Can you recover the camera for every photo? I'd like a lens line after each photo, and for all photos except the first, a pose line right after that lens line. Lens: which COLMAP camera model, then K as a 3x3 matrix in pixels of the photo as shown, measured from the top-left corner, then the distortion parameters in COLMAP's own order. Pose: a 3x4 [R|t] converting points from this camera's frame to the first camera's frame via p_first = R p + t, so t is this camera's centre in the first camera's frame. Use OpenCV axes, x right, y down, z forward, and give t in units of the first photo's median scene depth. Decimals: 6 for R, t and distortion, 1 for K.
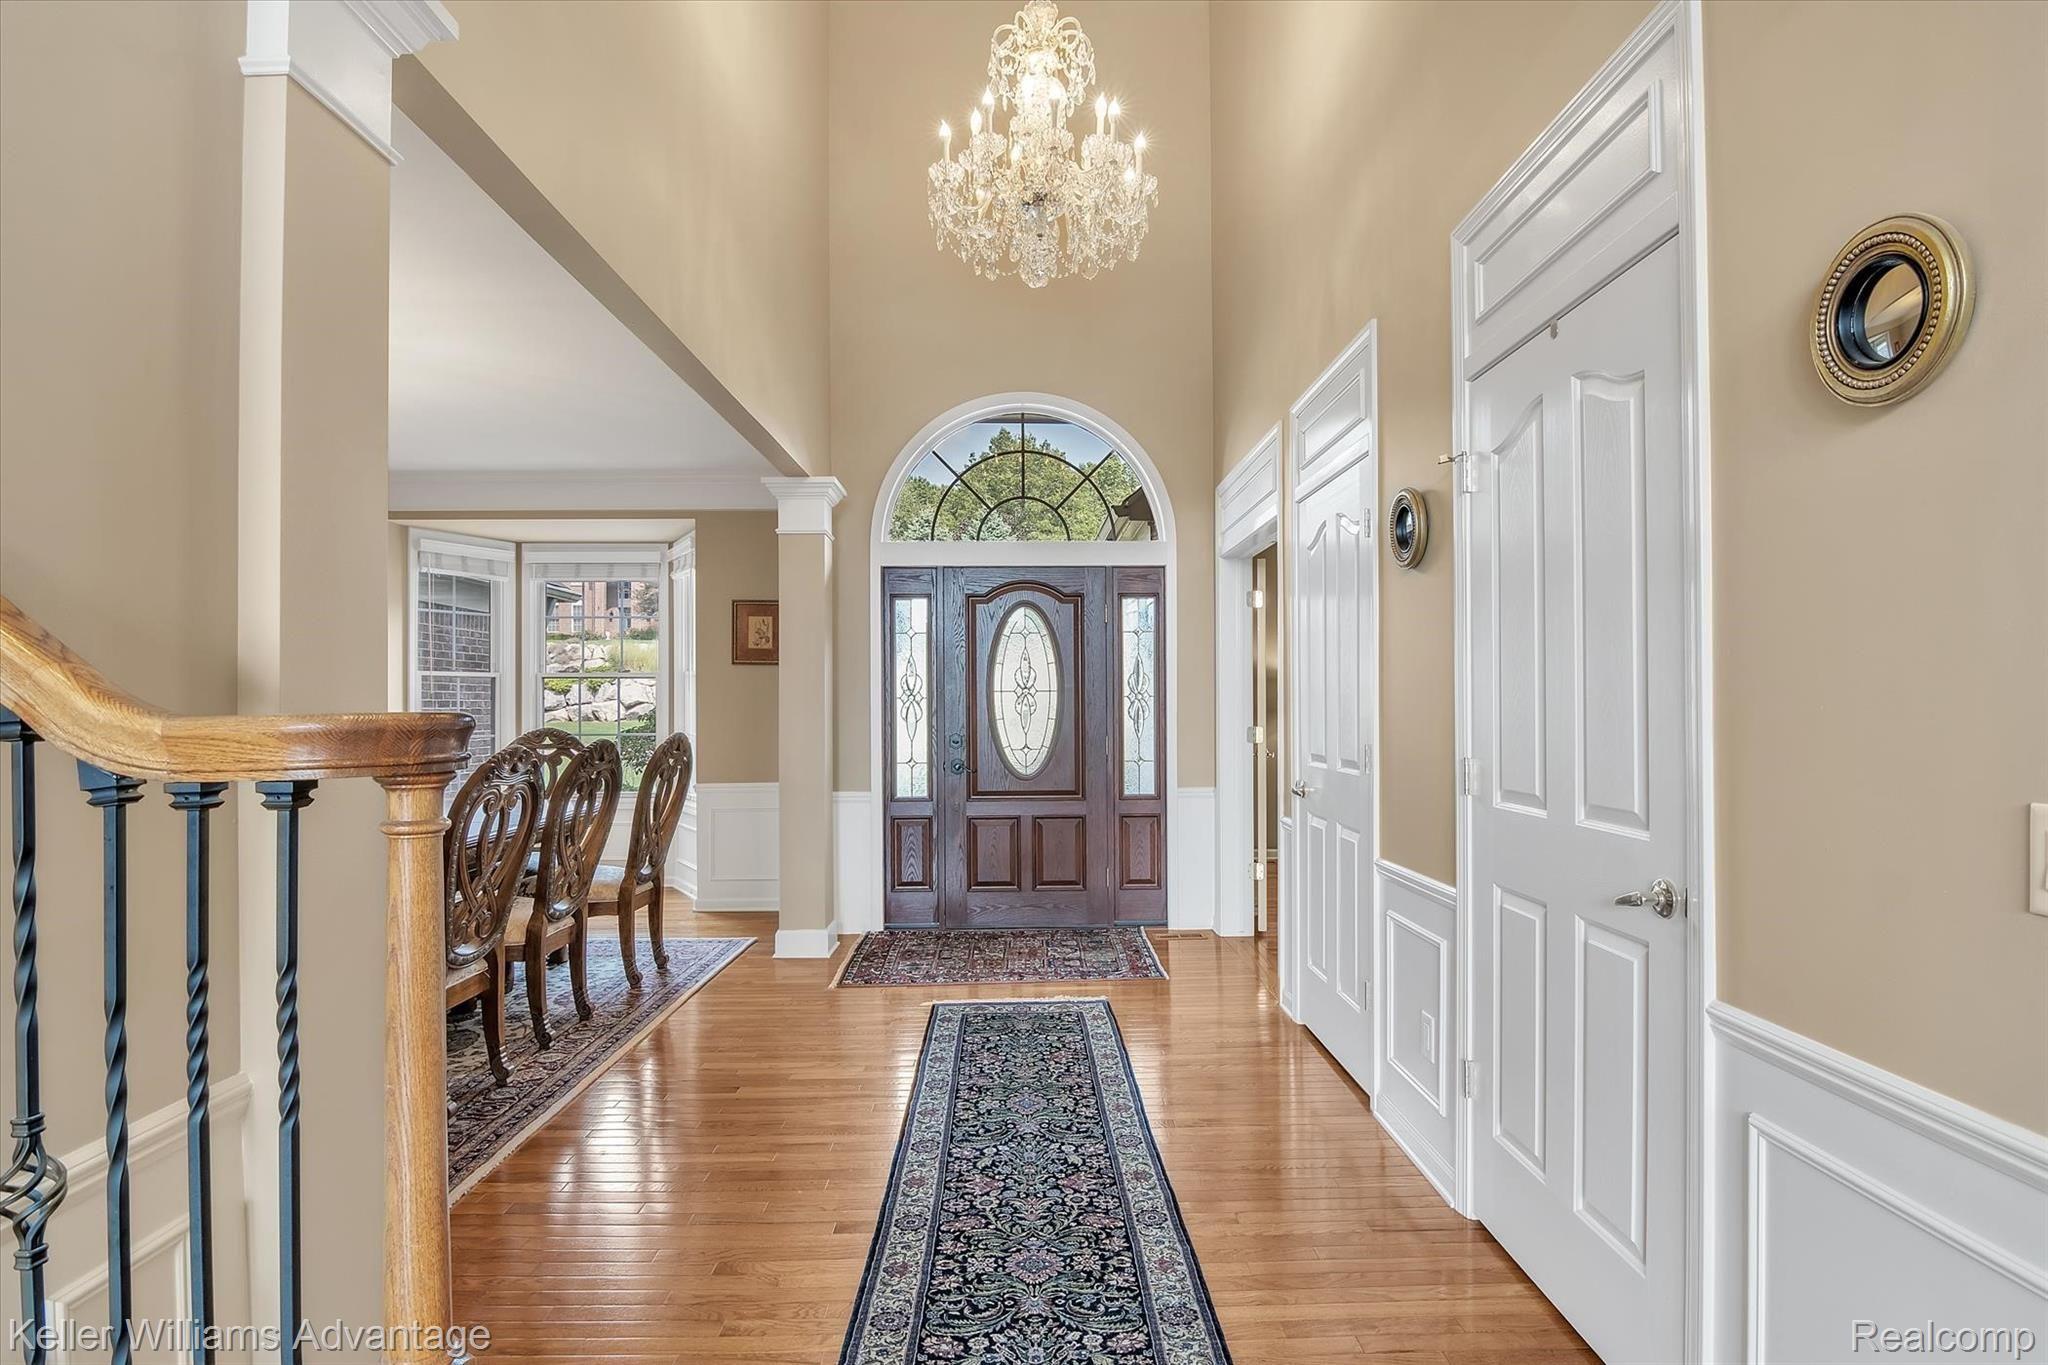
lens RADIAL K [[1024.6, 0, 1024.0], [0, 1024.6, 682.5], [0, 0, 1]] dist [0.000098, -0.000260]
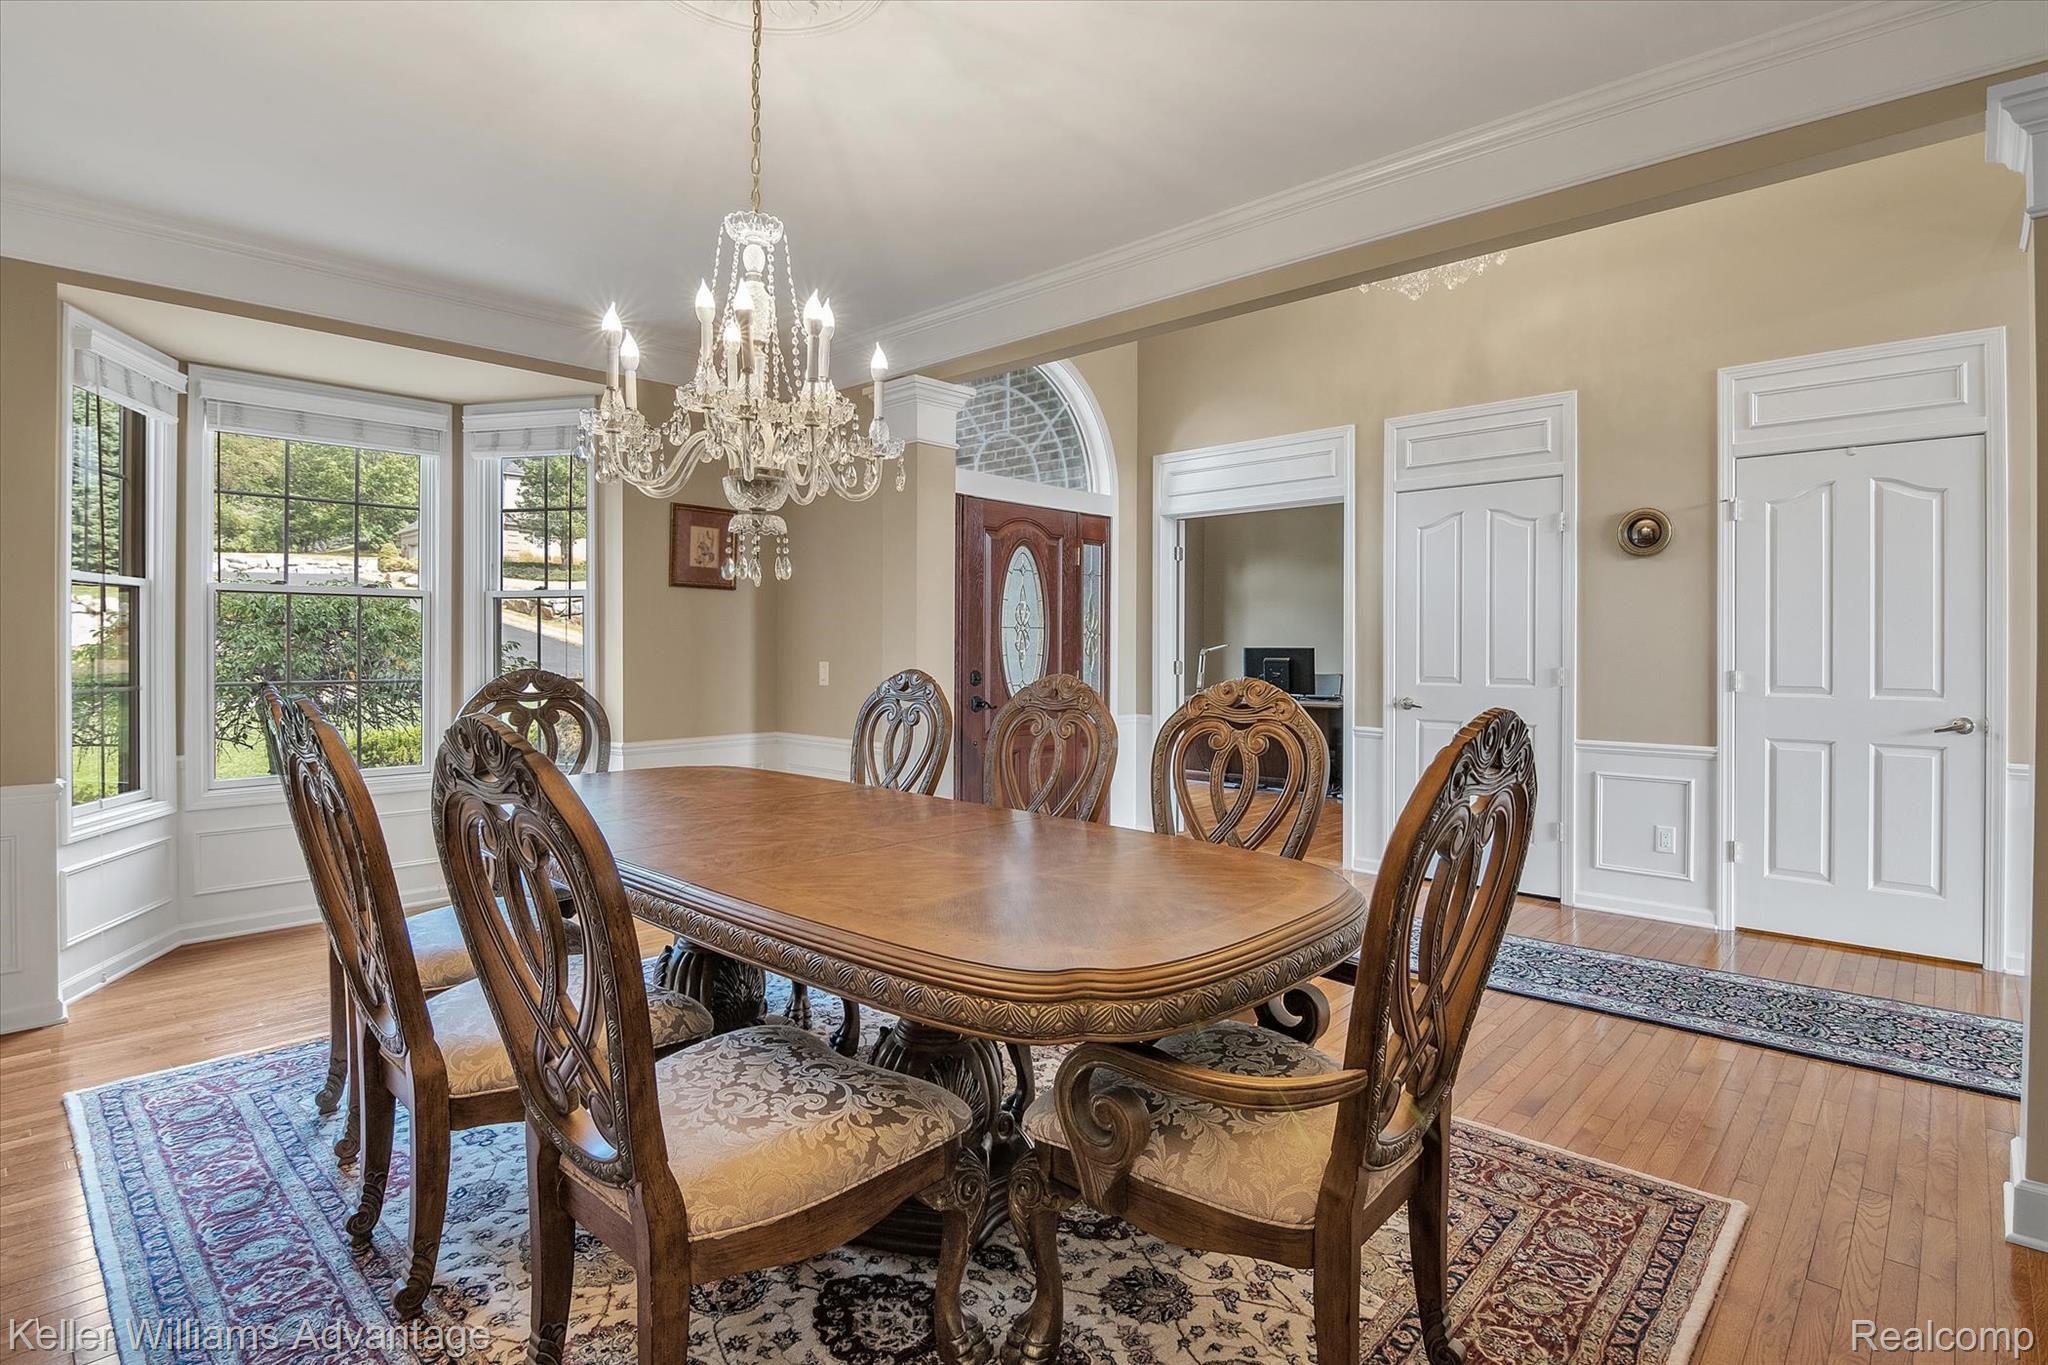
lens RADIAL K [[1006.9, 0, 1025.6], [0, 1006.9, 648.5], [0, 0, 1]] dist [-0.031818, -0.000146]
pose [[0.680890, 0.004082, 0.732375, -0.726957], [-0.019168, 0.999741, 0.012248, 0.016861], [-0.732135, -0.022378, 0.680792, 0.320185]]
